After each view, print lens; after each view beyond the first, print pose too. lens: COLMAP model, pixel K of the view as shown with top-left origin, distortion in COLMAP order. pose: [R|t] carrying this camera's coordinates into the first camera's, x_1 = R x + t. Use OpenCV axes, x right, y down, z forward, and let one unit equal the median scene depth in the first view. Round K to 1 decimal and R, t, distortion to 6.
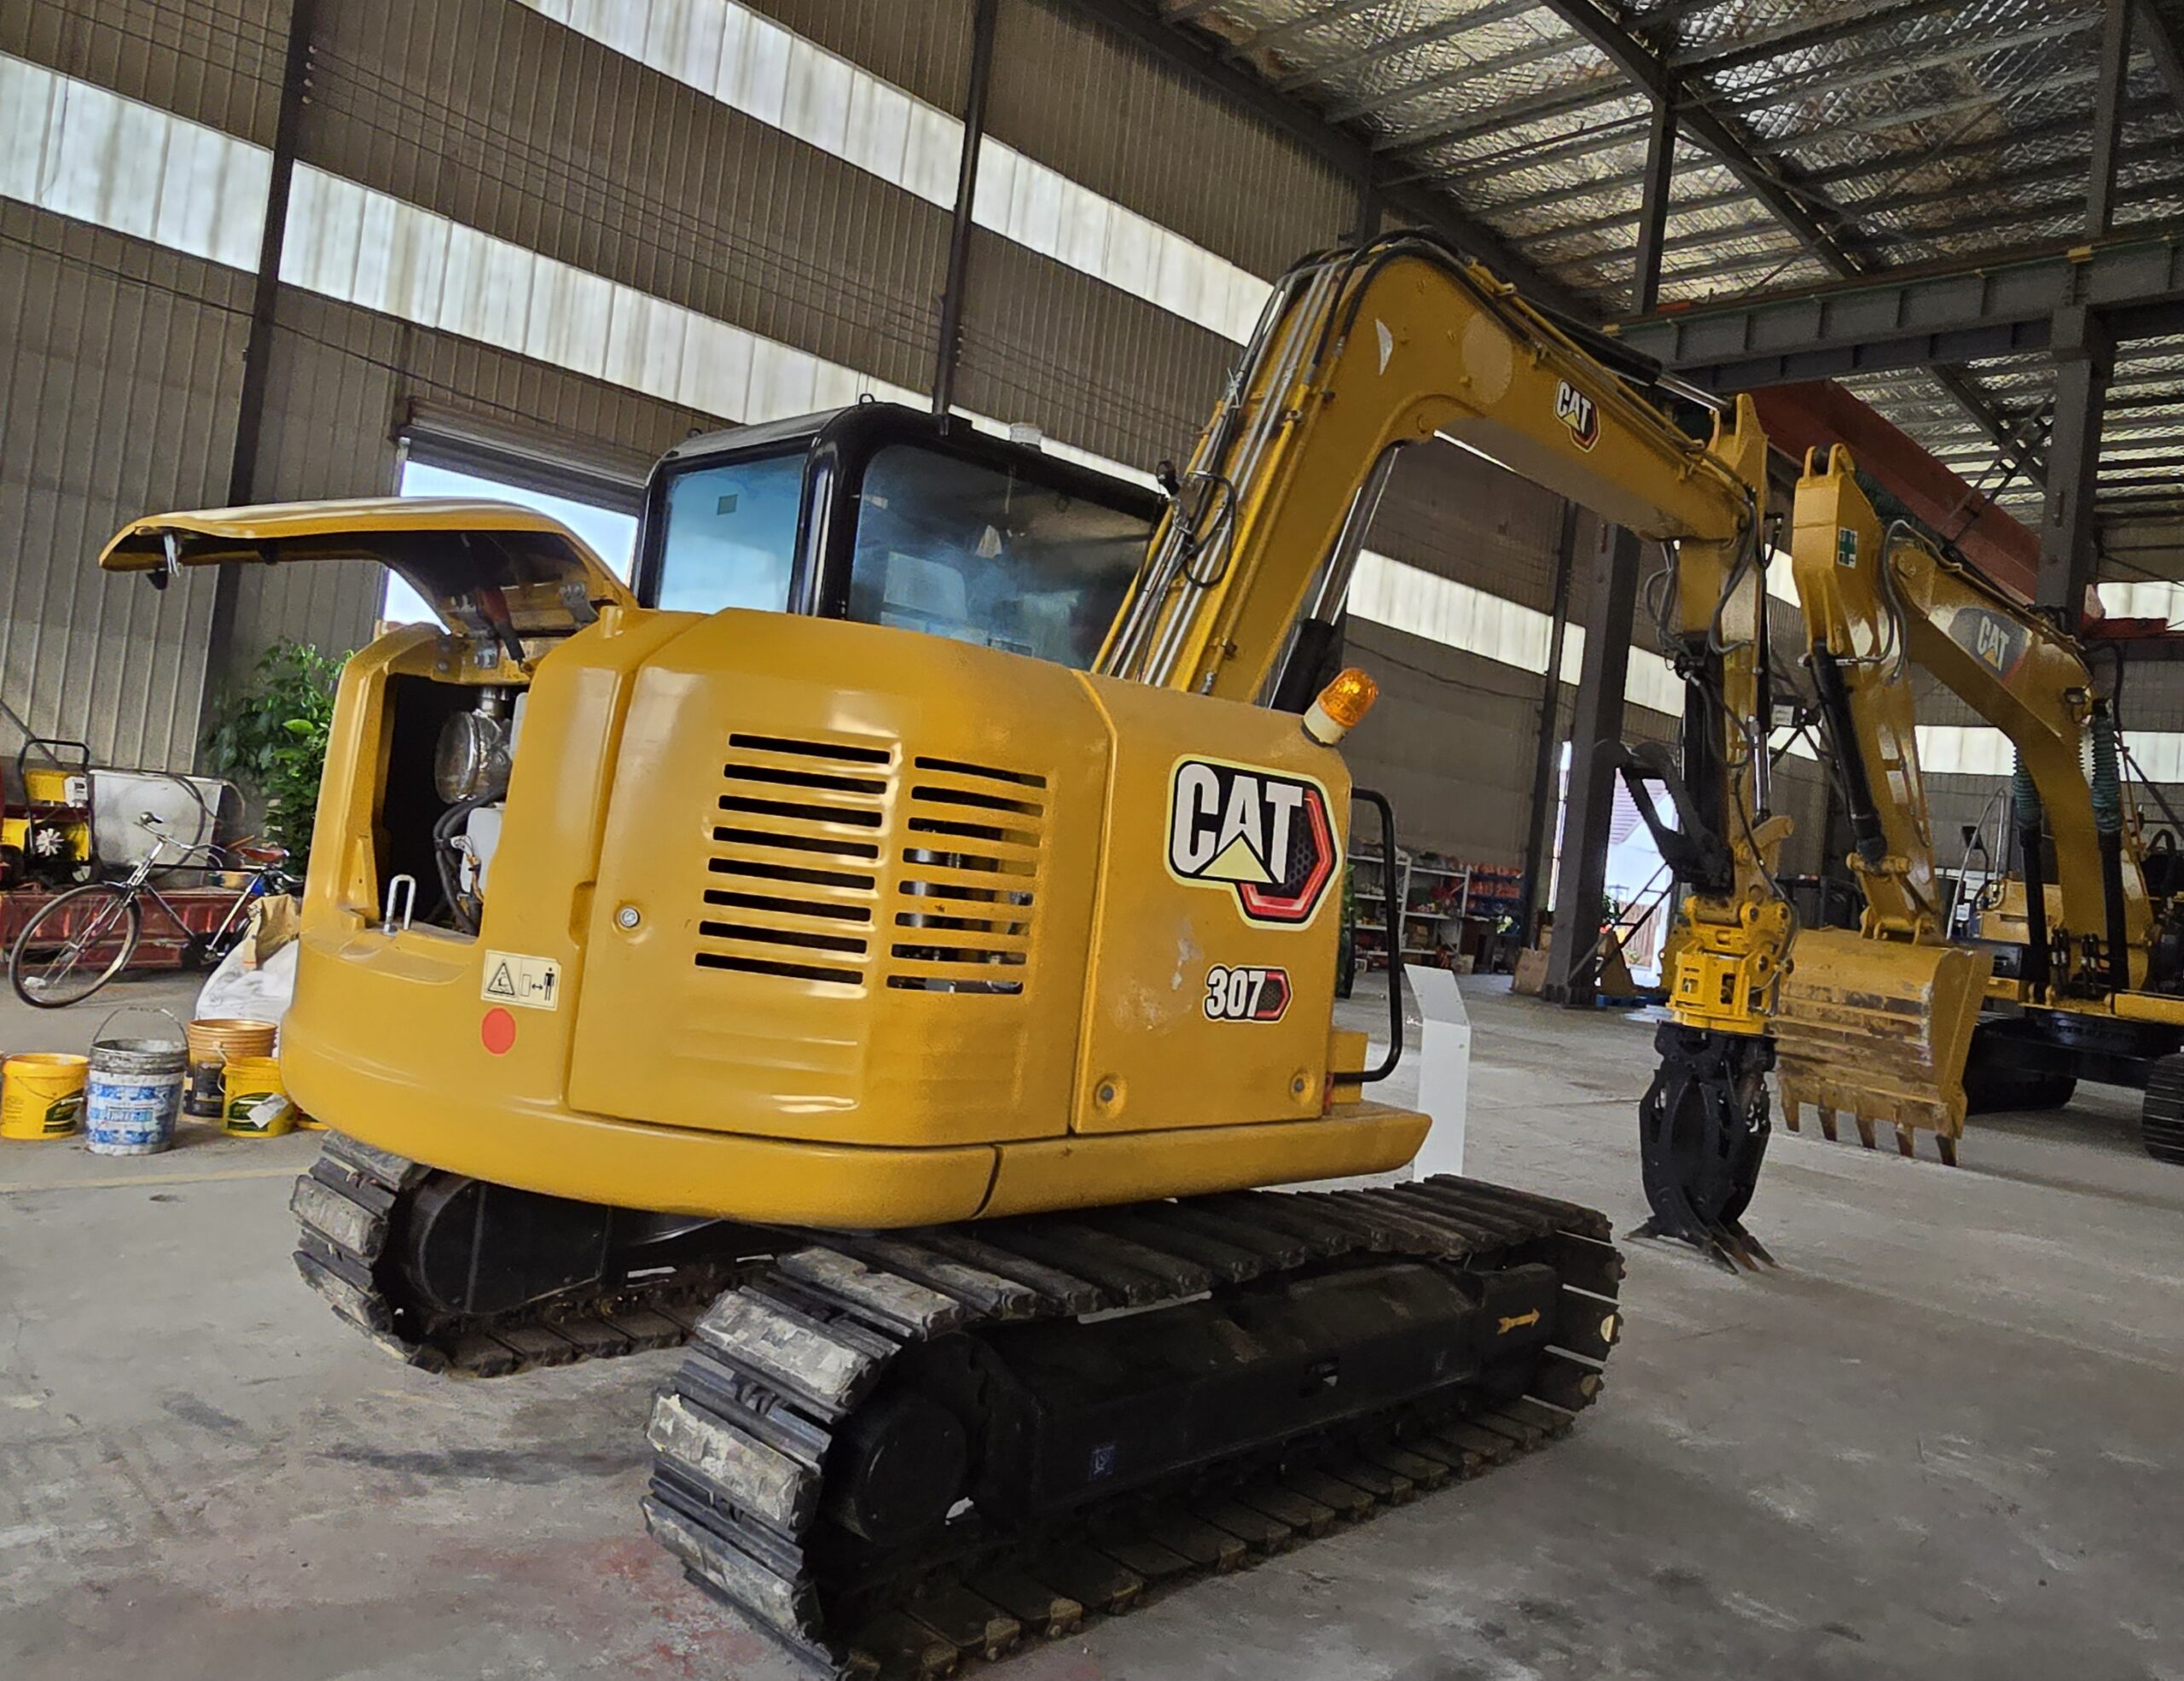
lens RADIAL K [[1591.2, 0, 1209.3], [0, 1591.2, 813.4], [0, 0, 1]] dist [-0.003360, 0.002917]
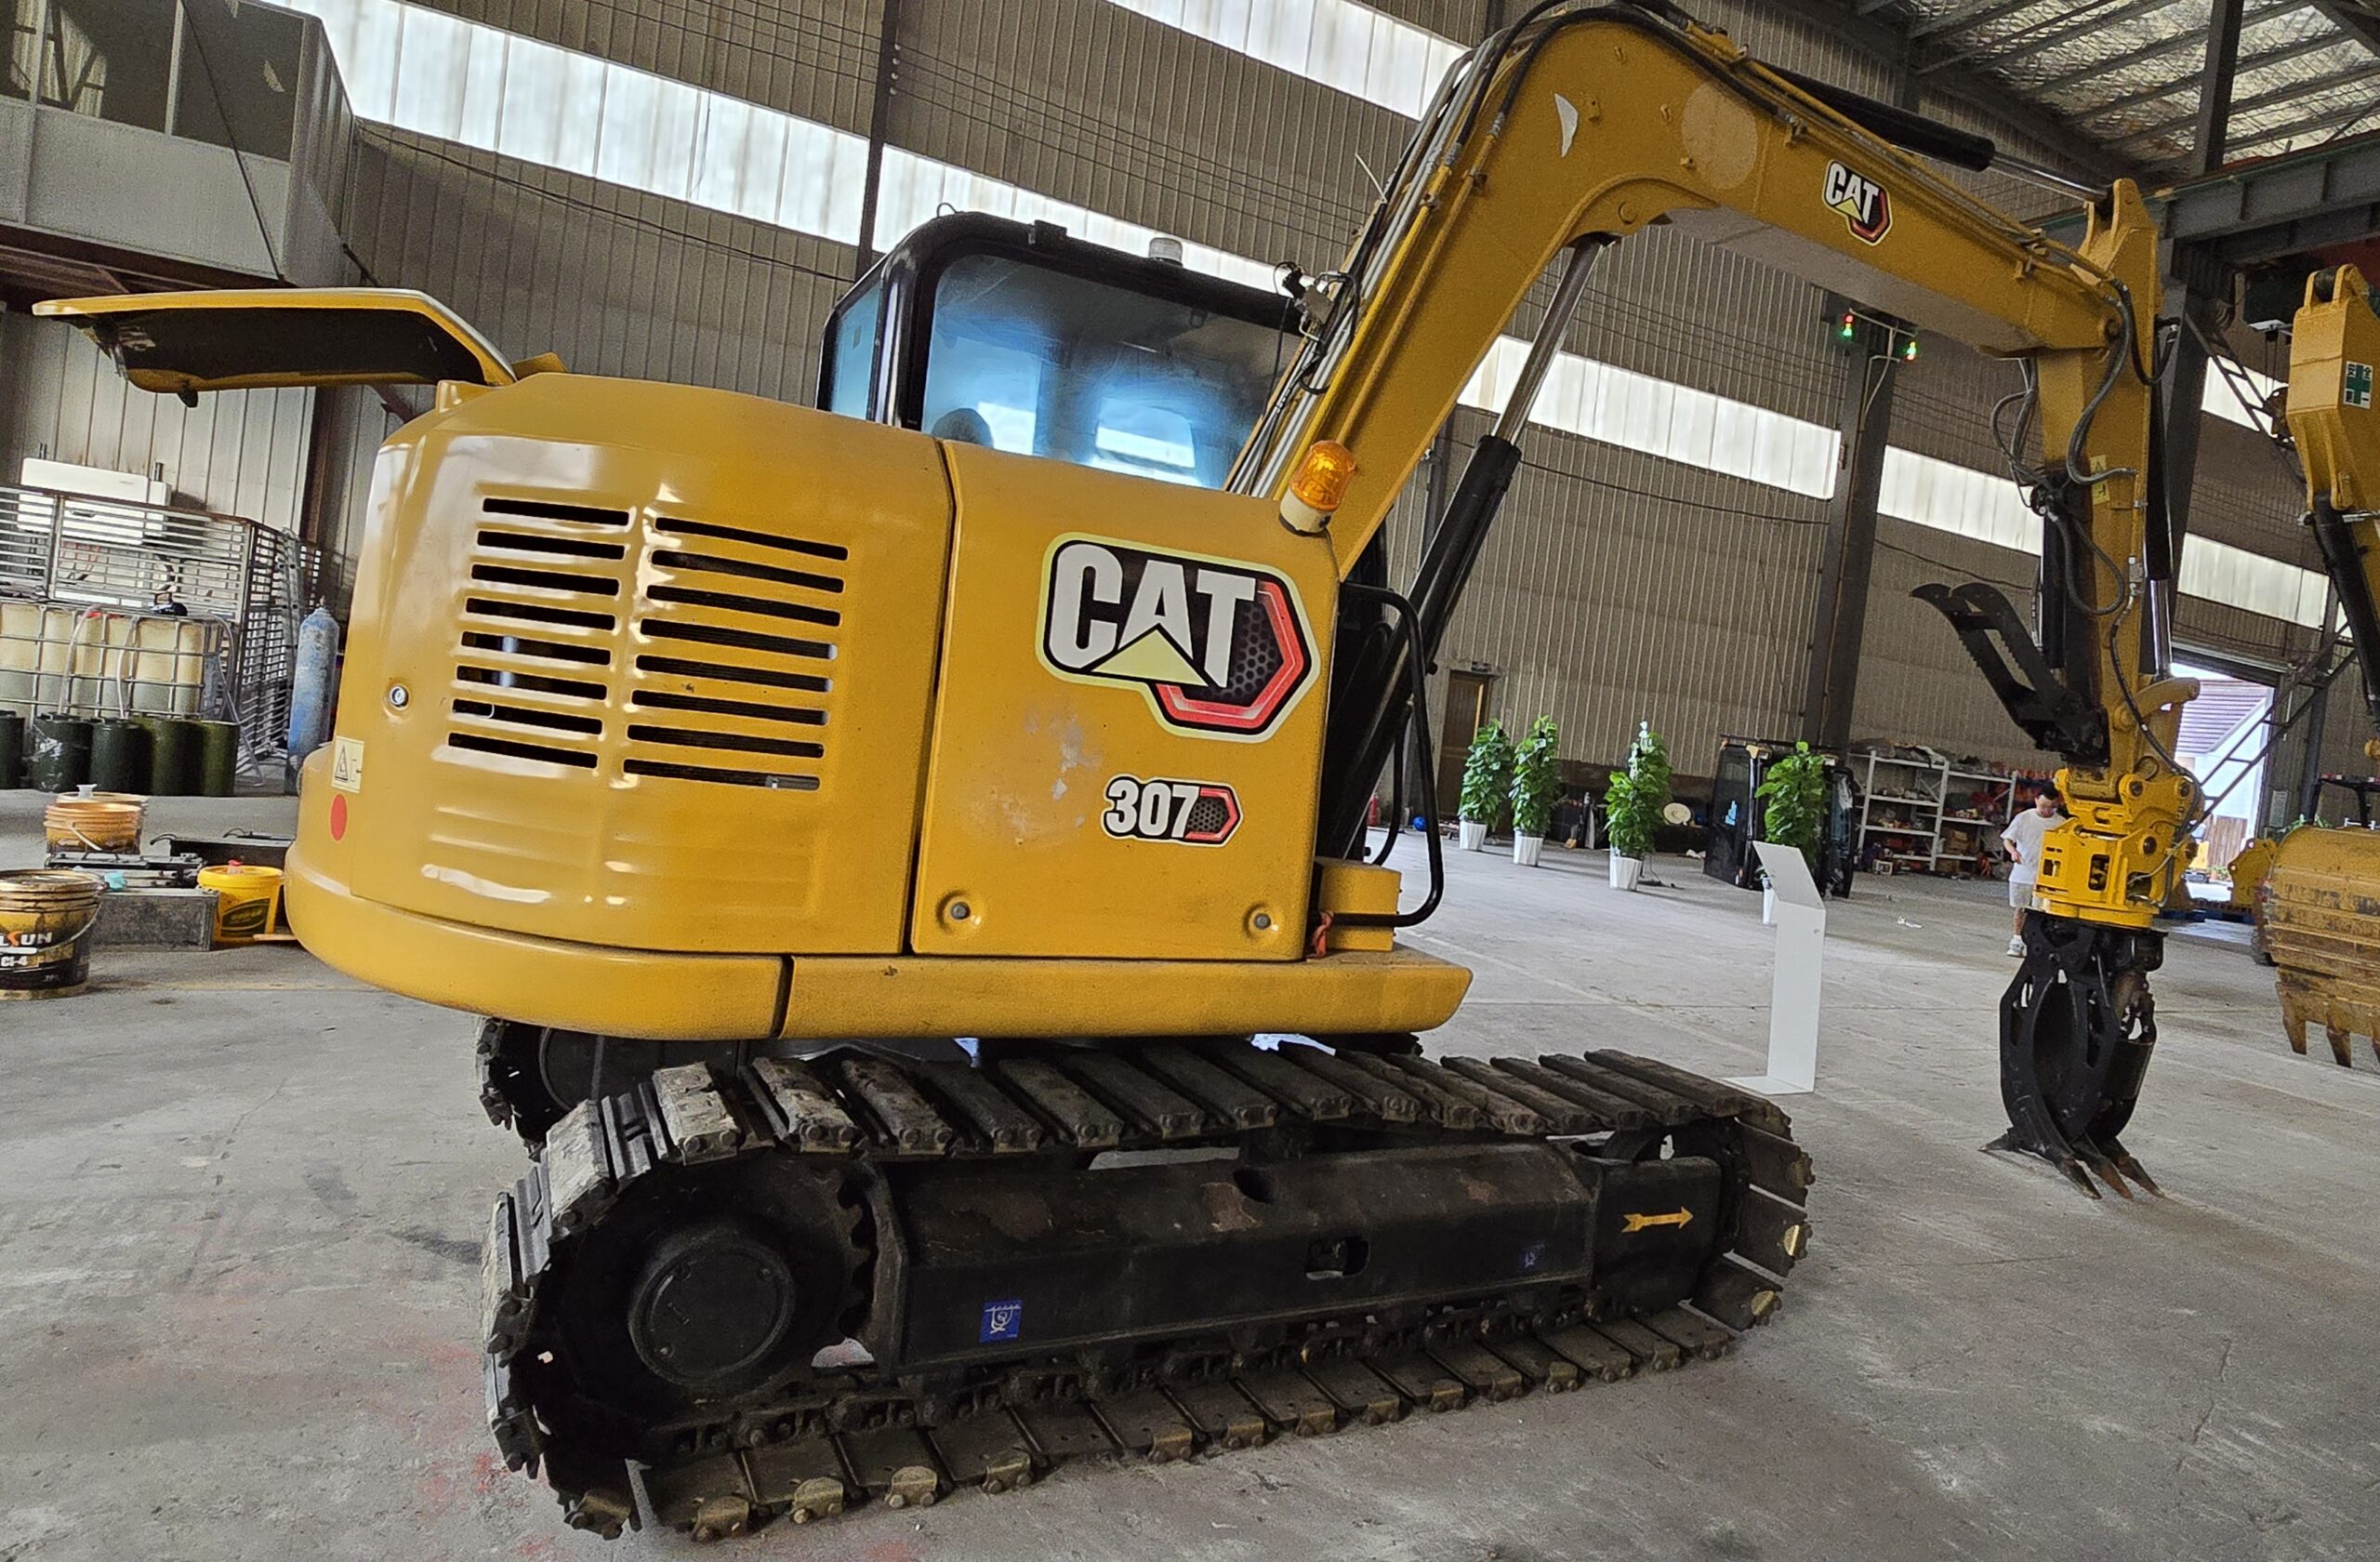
lens RADIAL K [[1475.7, 0, 1385.8], [0, 1475.7, 759.3], [0, 0, 1]] dist [0.002643, -0.005274]
pose [[0.962425, 0.008560, -0.271412, 0.175683], [-0.002715, 0.999756, 0.021902, 0.032768], [0.271534, -0.020342, 0.962214, 0.123149]]
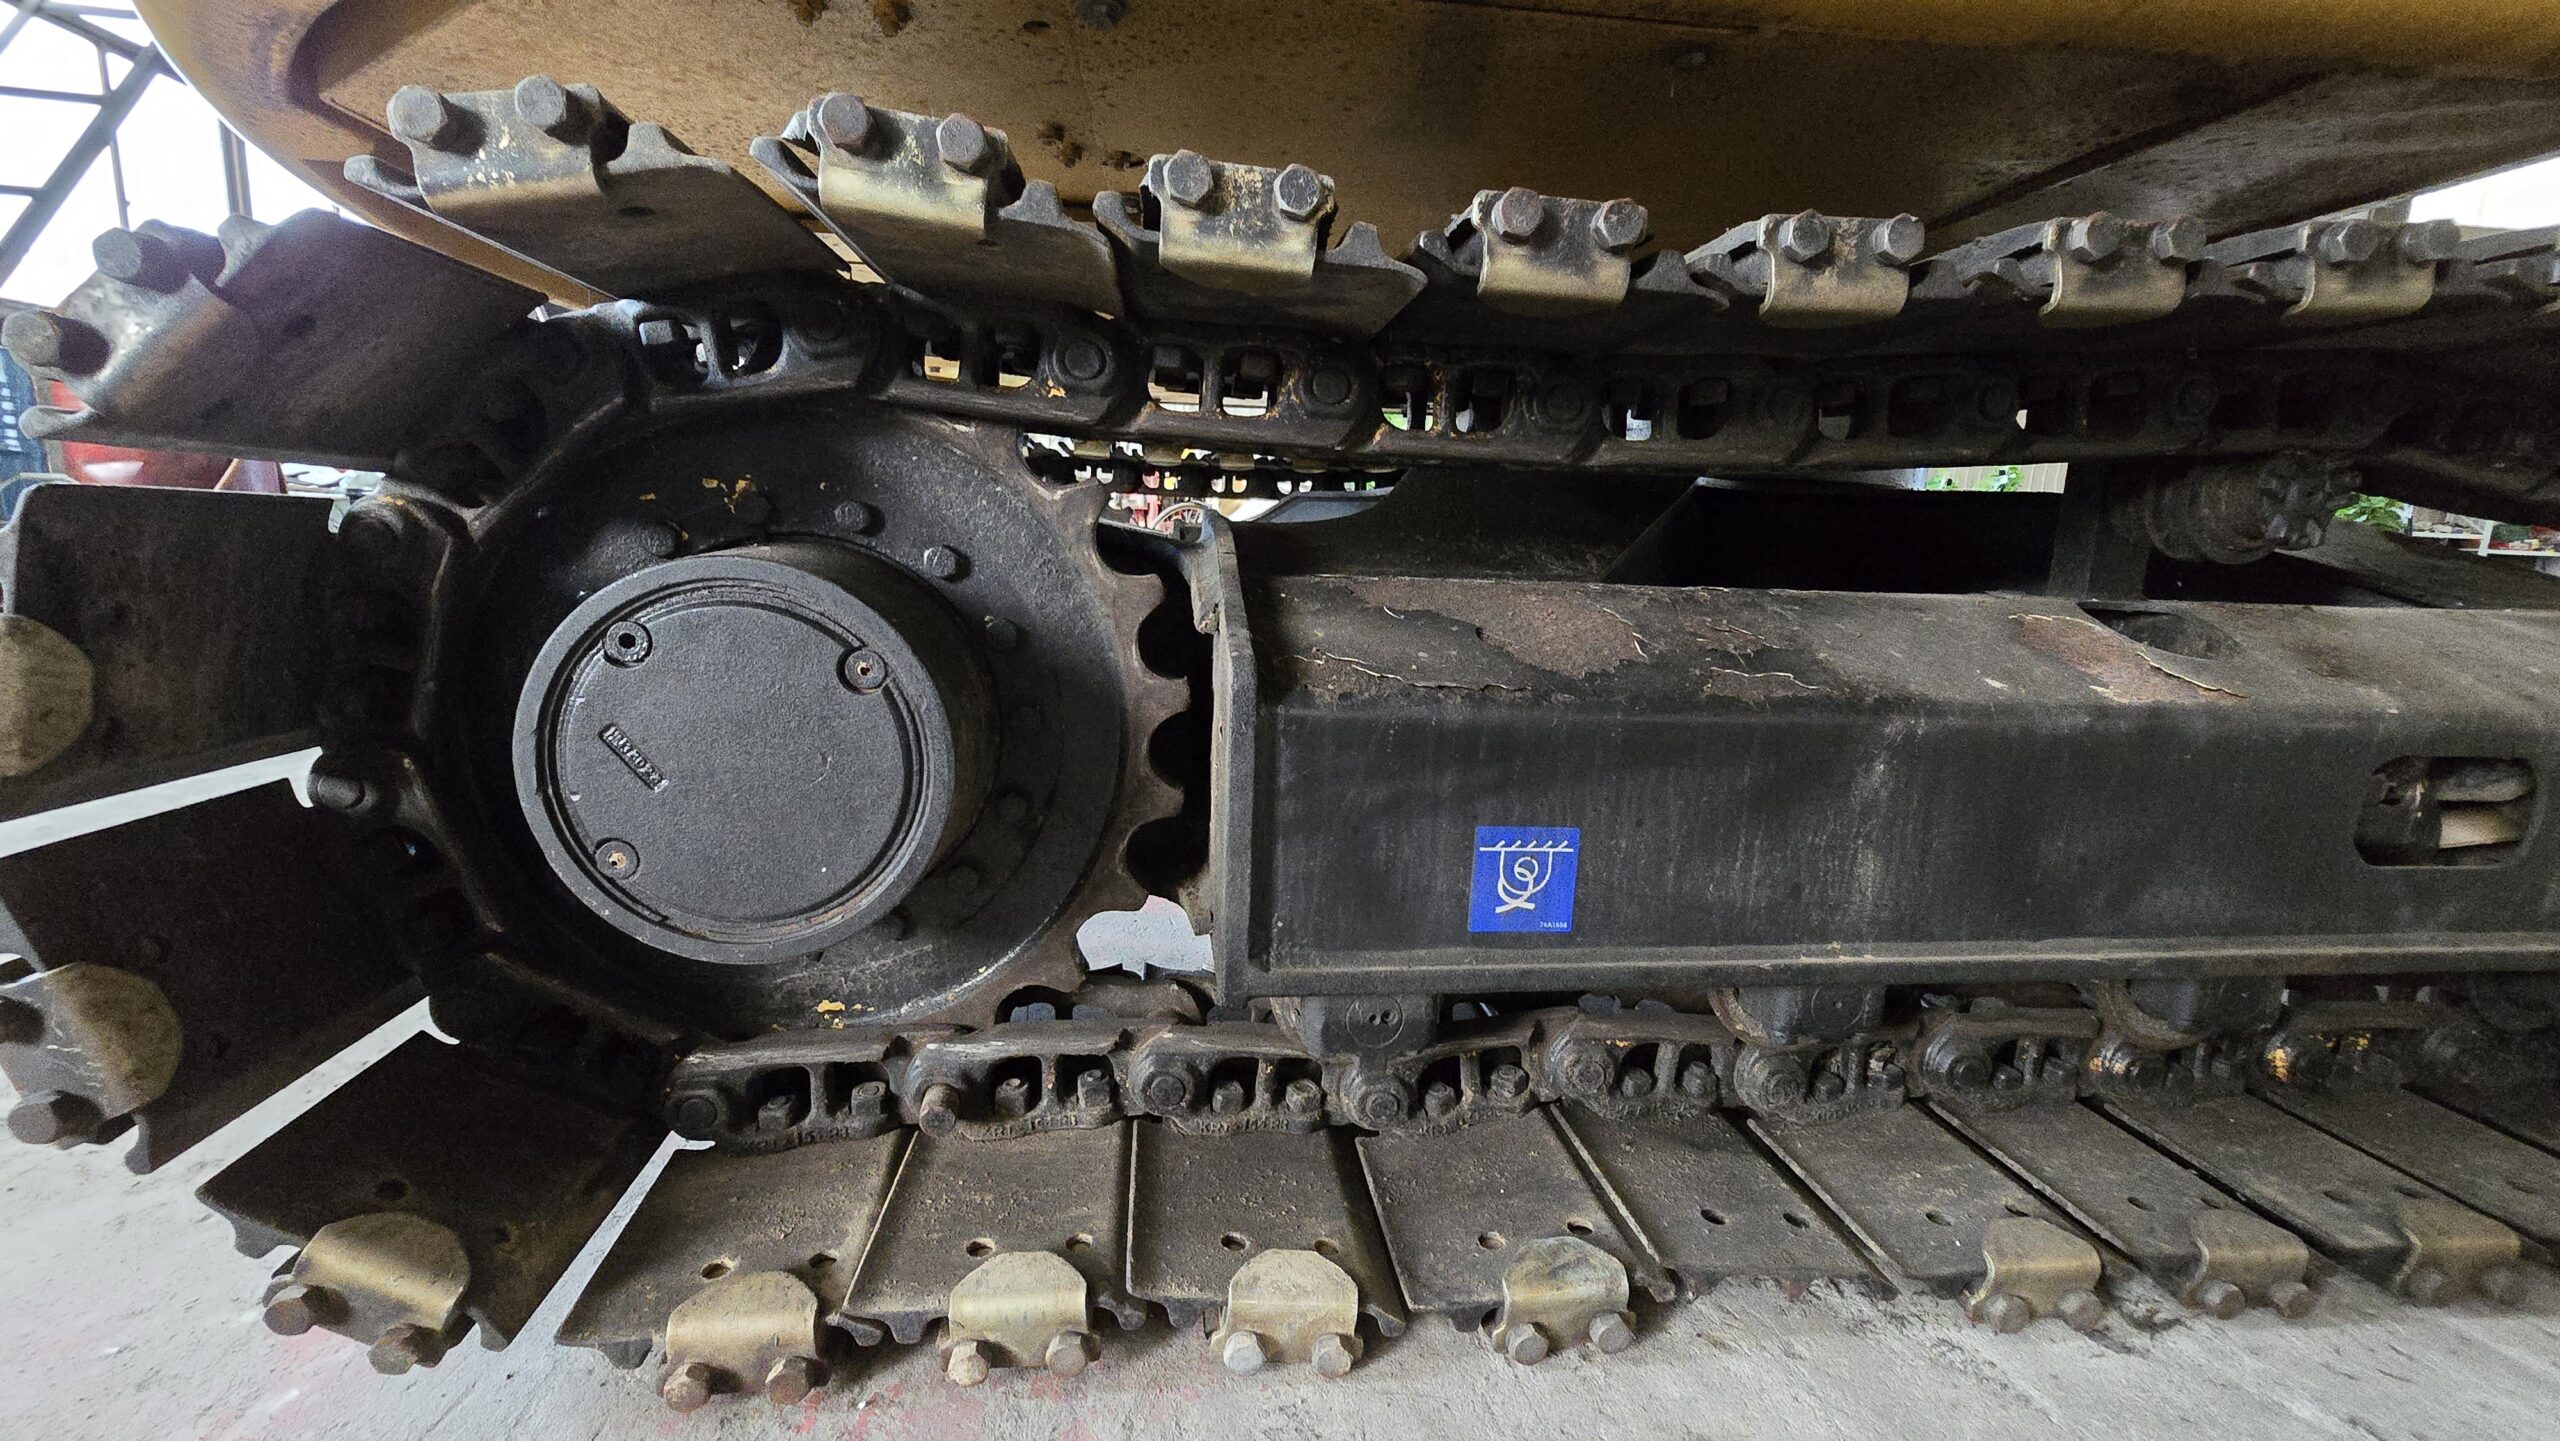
lens RADIAL K [[1058.0, 0, 1286.2], [0, 1058.0, 706.8], [0, 0, 1]] dist [-0.001285, 0.001350]
pose [[0.753368, 0.024051, -0.657160, 0.018156], [0.067278, 0.991268, 0.113407, 0.163839], [0.654149, -0.129650, 0.745171, 0.386708]]
